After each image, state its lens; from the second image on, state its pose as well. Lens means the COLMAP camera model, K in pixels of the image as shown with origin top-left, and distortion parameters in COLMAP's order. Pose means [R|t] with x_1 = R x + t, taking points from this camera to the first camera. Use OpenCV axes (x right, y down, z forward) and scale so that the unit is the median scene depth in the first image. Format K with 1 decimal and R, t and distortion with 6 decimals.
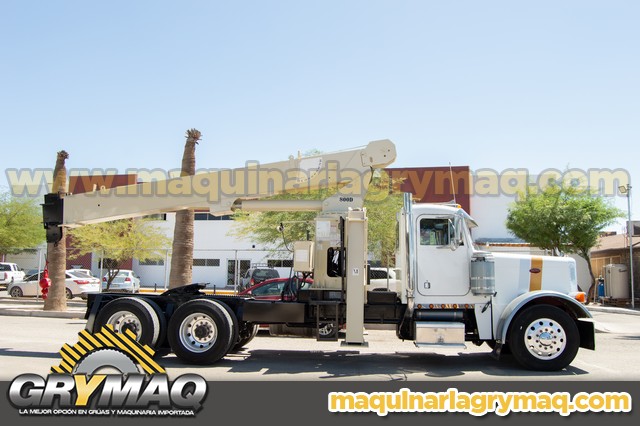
lens RADIAL K [[510.6, 0, 320.0], [0, 510.6, 213.0], [0, 0, 1]] dist [-0.079148, 0.009104]
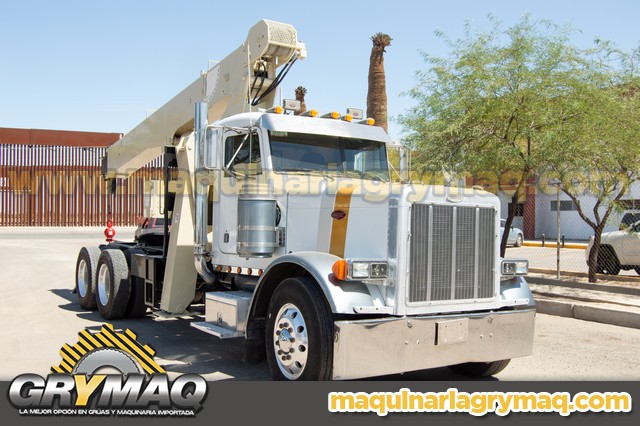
lens RADIAL K [[678.0, 0, 320.0], [0, 678.0, 213.0], [0, 0, 1]] dist [-0.013187, -0.008144]
pose [[0.608081, -0.015997, -0.793714, 0.968827], [0.099431, 0.993459, 0.056153, 0.070866], [0.787624, -0.113066, 0.605694, 0.552053]]
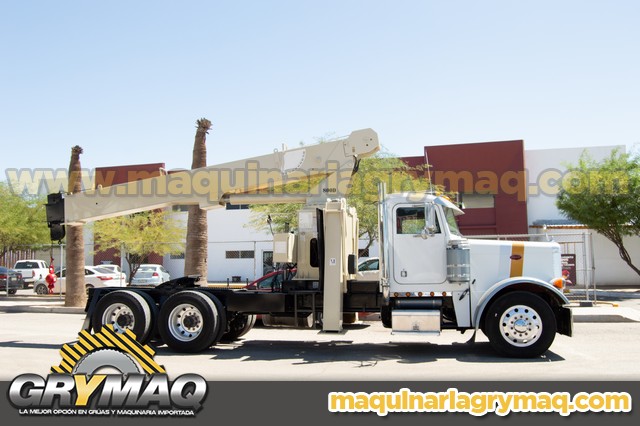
lens RADIAL K [[577.9, 0, 320.0], [0, 577.9, 213.0], [0, 0, 1]] dist [-0.075567, -0.006011]
pose [[0.993508, -0.030664, -0.109555, 0.171306], [0.033949, 0.999024, 0.028245, -0.015858], [0.108582, -0.031781, 0.993579, -0.147763]]
